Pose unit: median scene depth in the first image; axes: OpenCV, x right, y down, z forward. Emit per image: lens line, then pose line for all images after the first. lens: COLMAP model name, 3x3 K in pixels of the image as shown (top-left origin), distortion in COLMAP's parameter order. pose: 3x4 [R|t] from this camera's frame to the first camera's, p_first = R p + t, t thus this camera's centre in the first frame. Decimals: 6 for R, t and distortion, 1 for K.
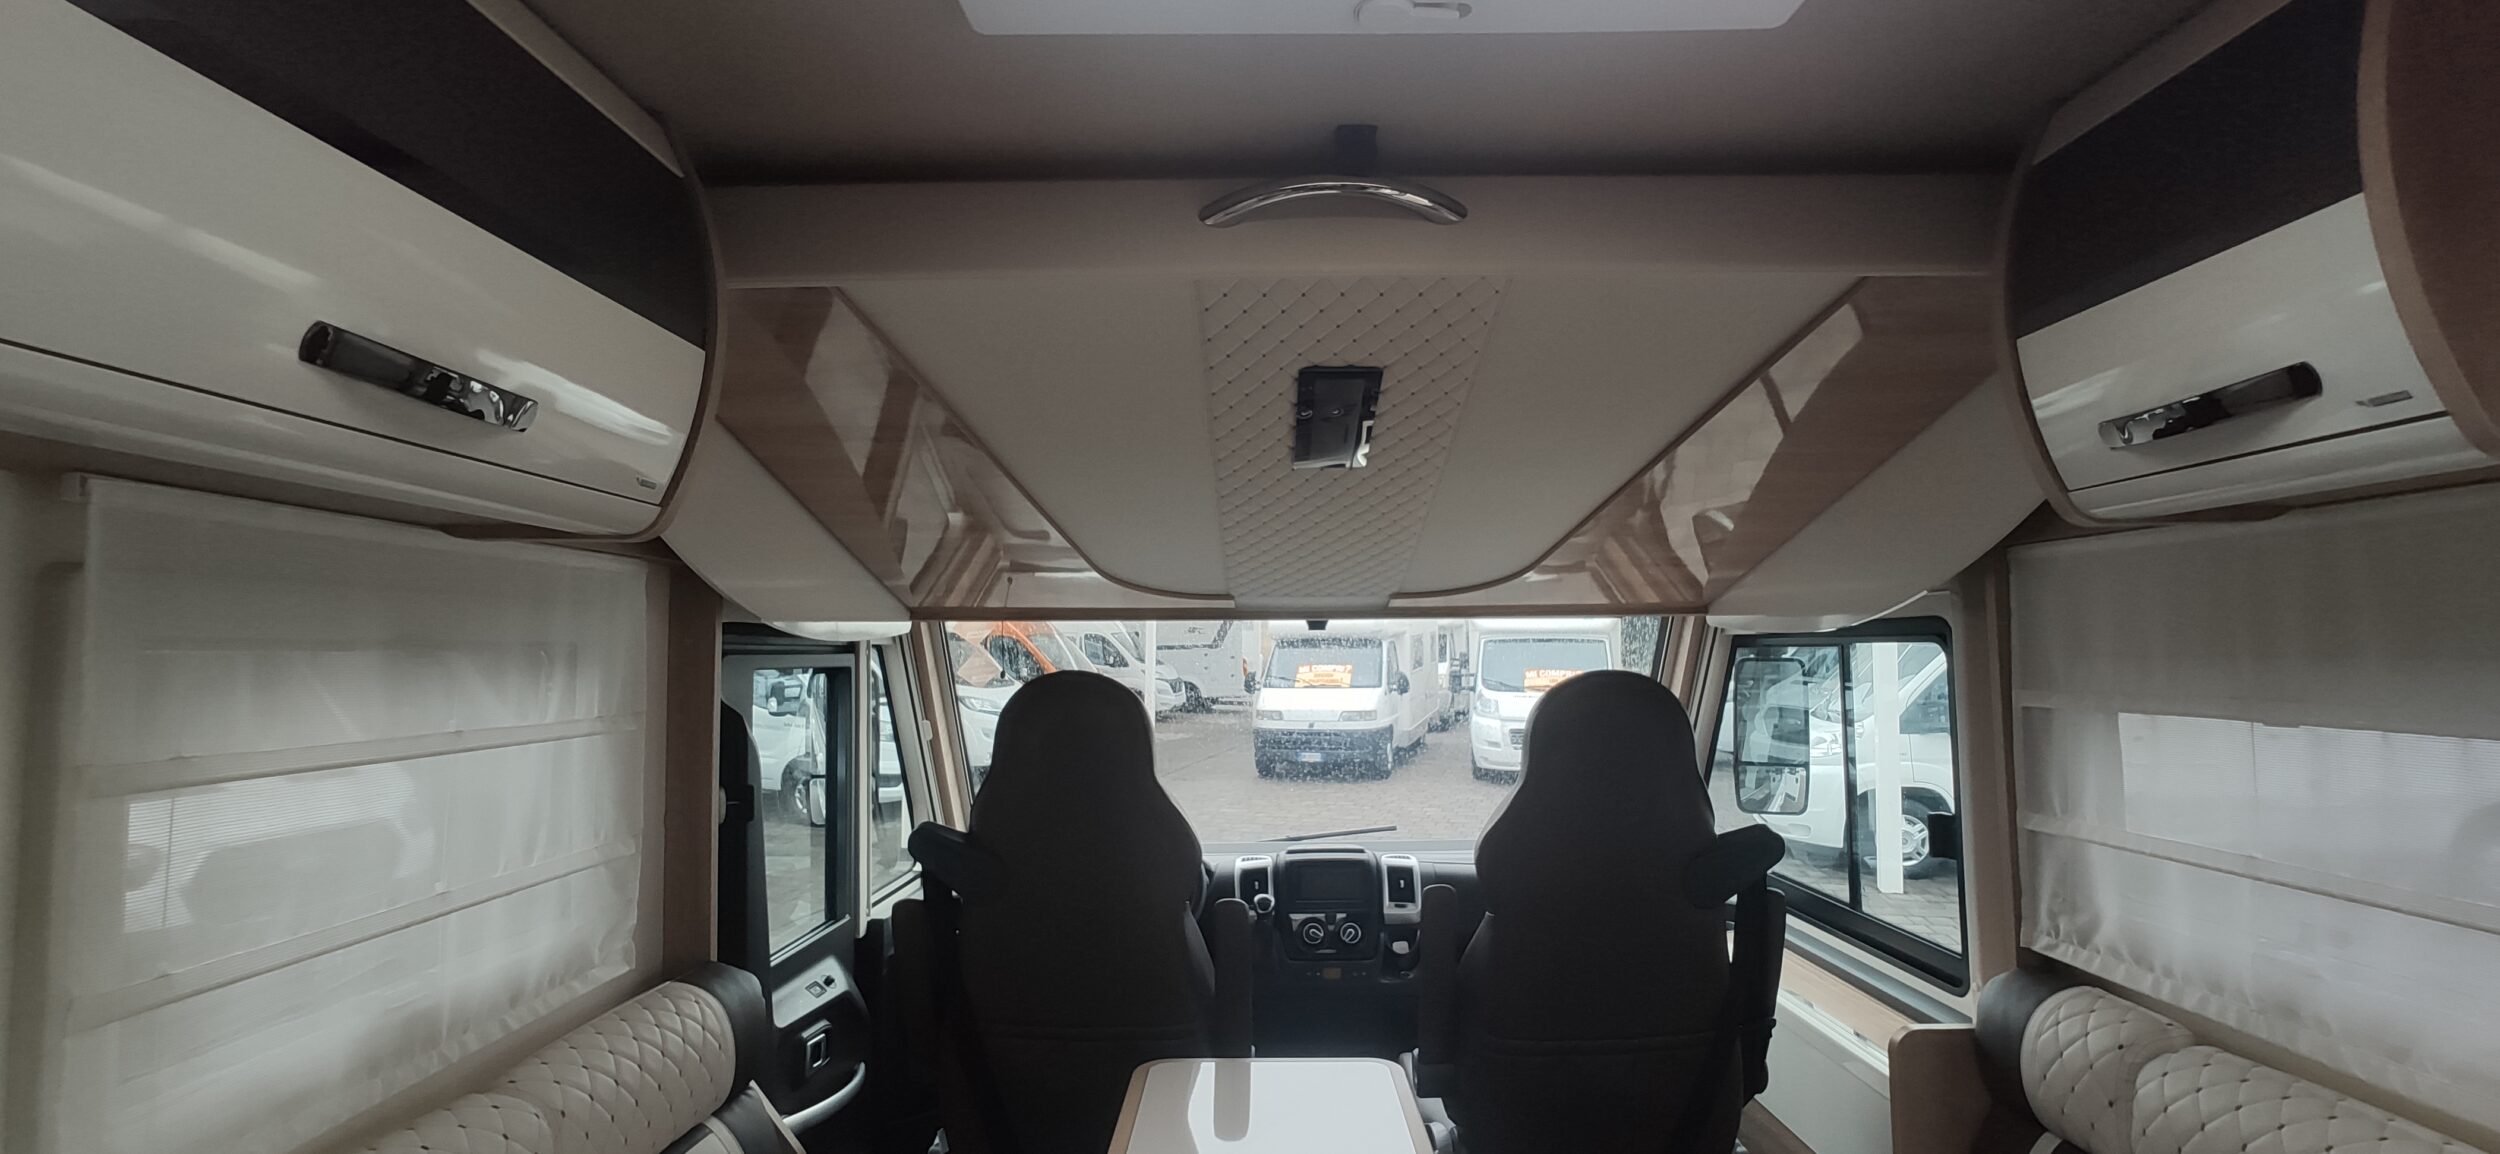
lens RADIAL K [[1083.2, 0, 1260.2], [0, 1083.2, 584.1], [0, 0, 1]] dist [-0.019863, 0.010206]
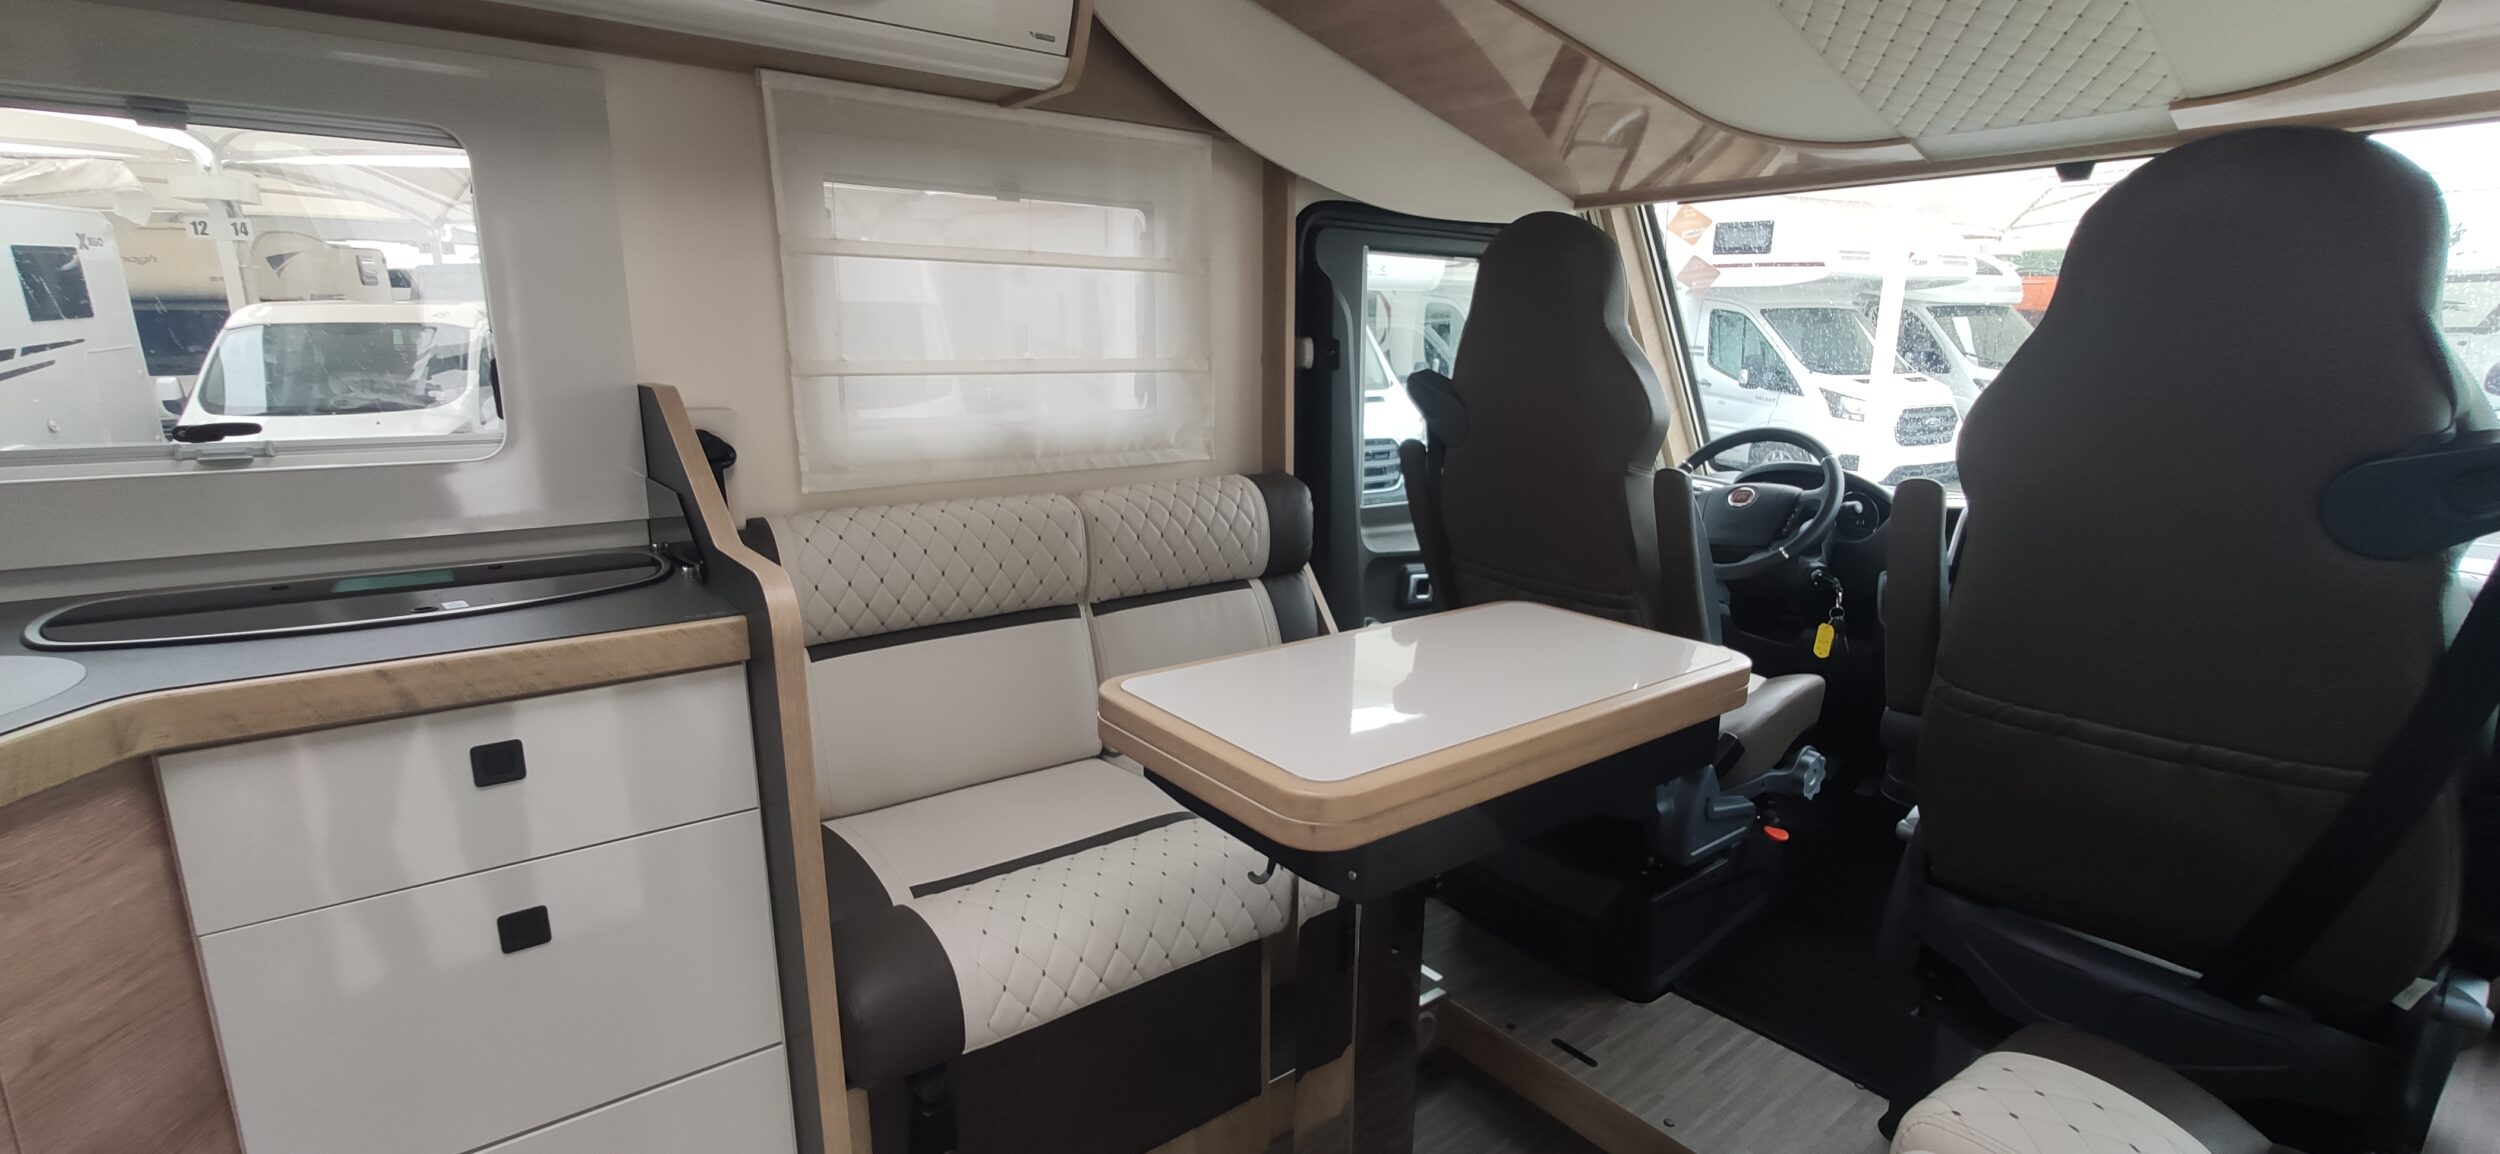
lens RADIAL K [[1091.1, 0, 1250.0], [0, 1091.1, 577.0], [0, 0, 1]] dist [-0.034602, 0.023577]
pose [[0.603564, 0.176487, -0.777536, 0.518284], [0.039406, 0.967399, 0.250172, 0.161559], [0.796340, -0.181634, 0.576933, 0.229631]]
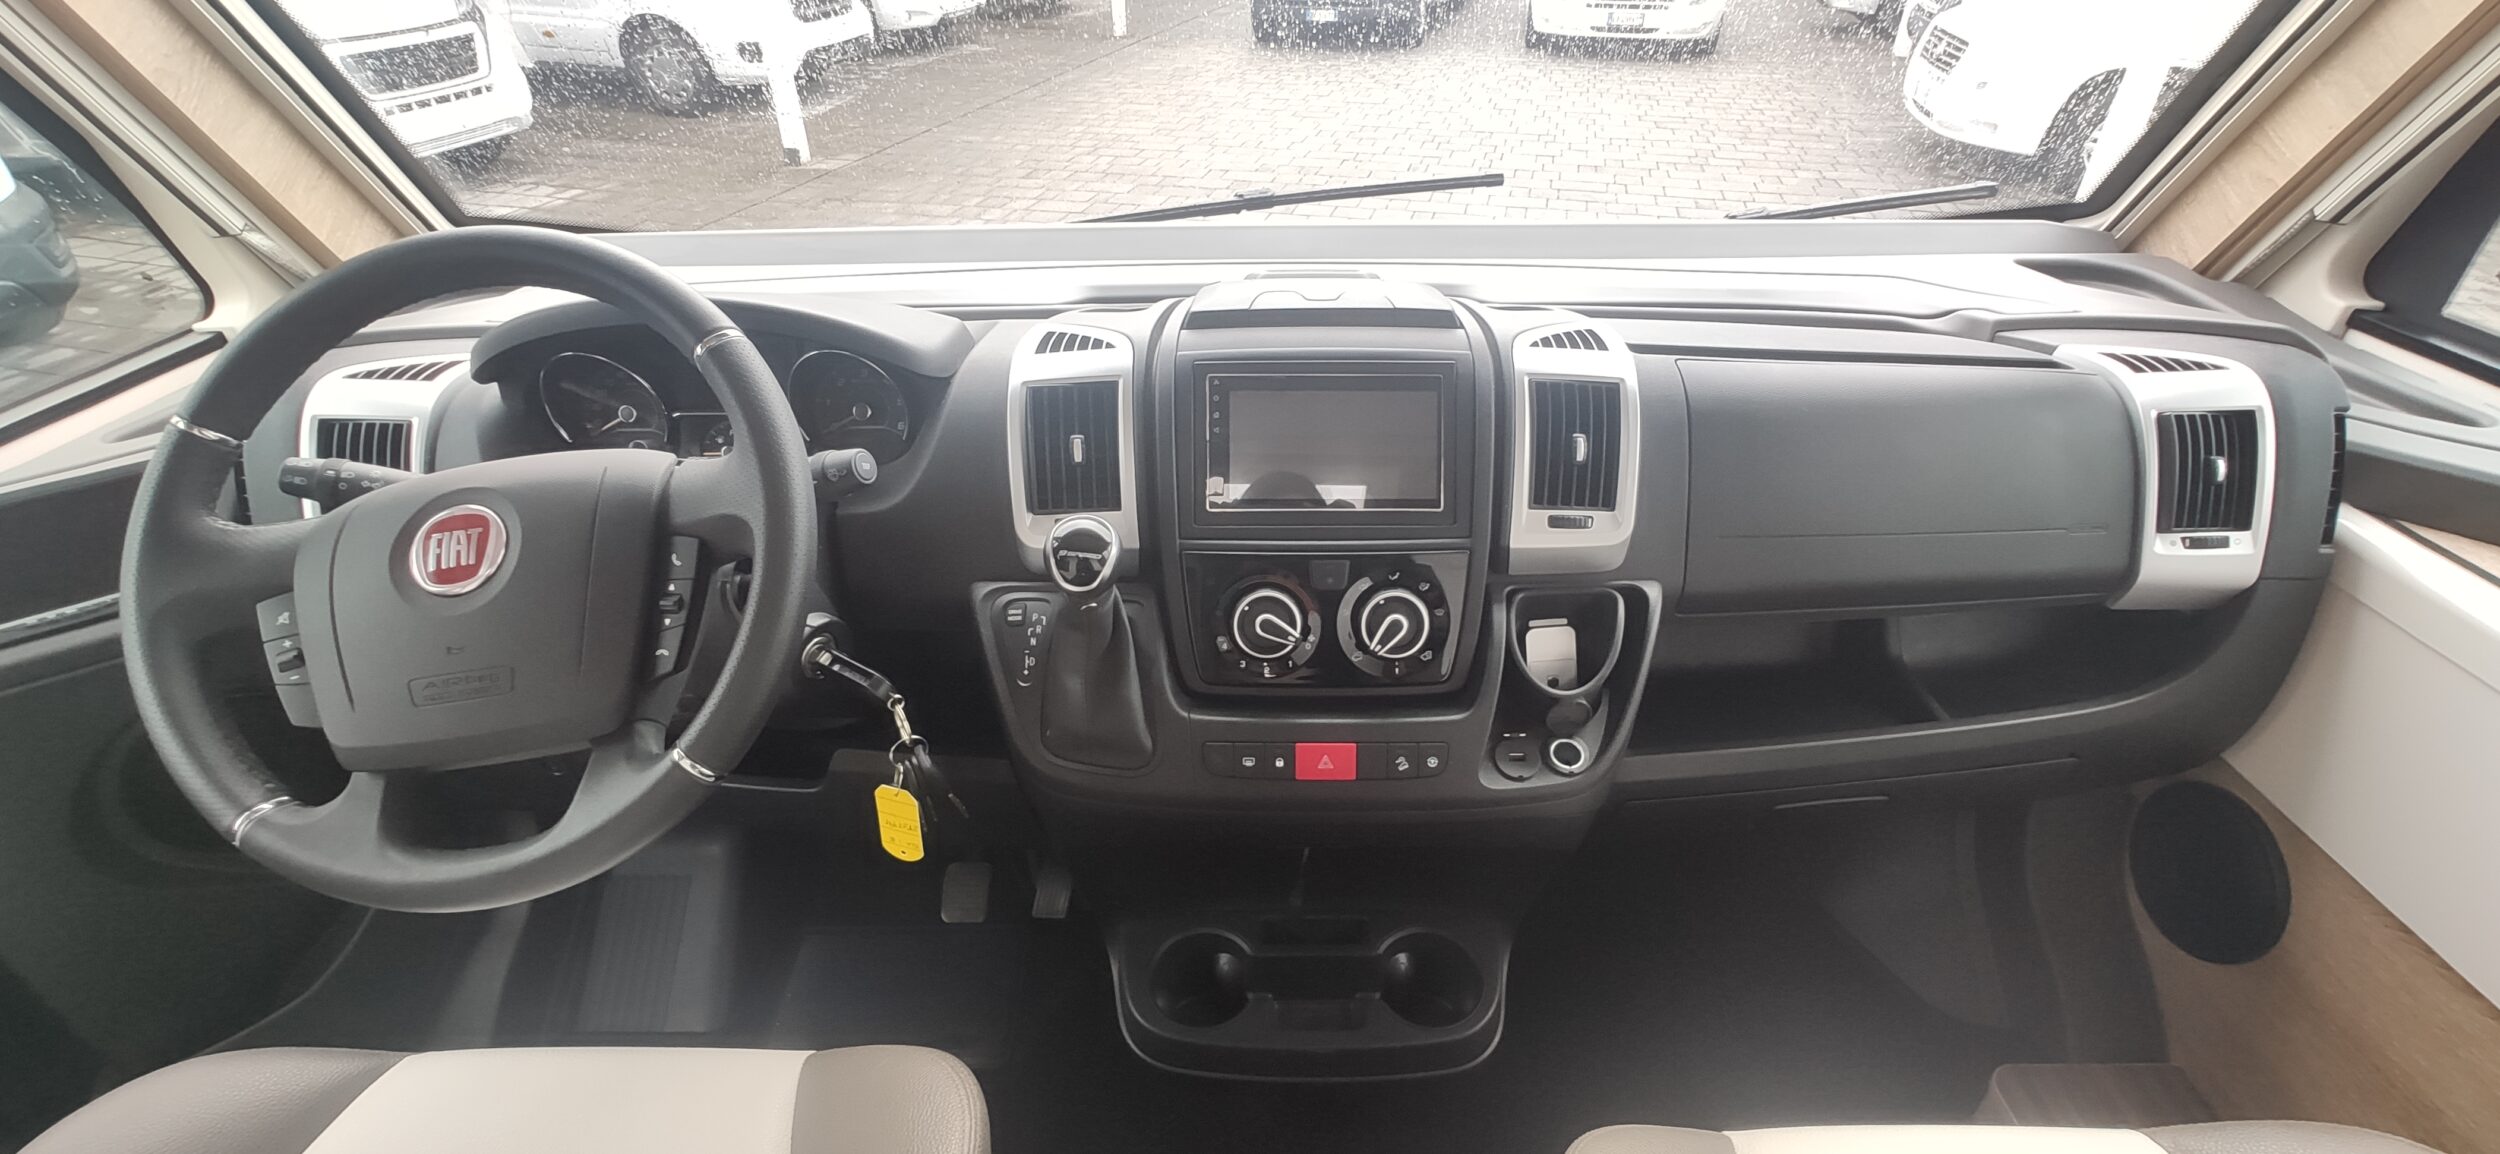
lens RADIAL K [[1091.1, 0, 1250.0], [0, 1091.1, 577.0], [0, 0, 1]] dist [-0.034602, 0.023577]
pose [[0.999874, 0.006140, -0.014642, 0.082256], [0.003708, 0.806415, 0.591338, 0.230950], [0.015438, -0.591318, 0.806291, 1.286365]]
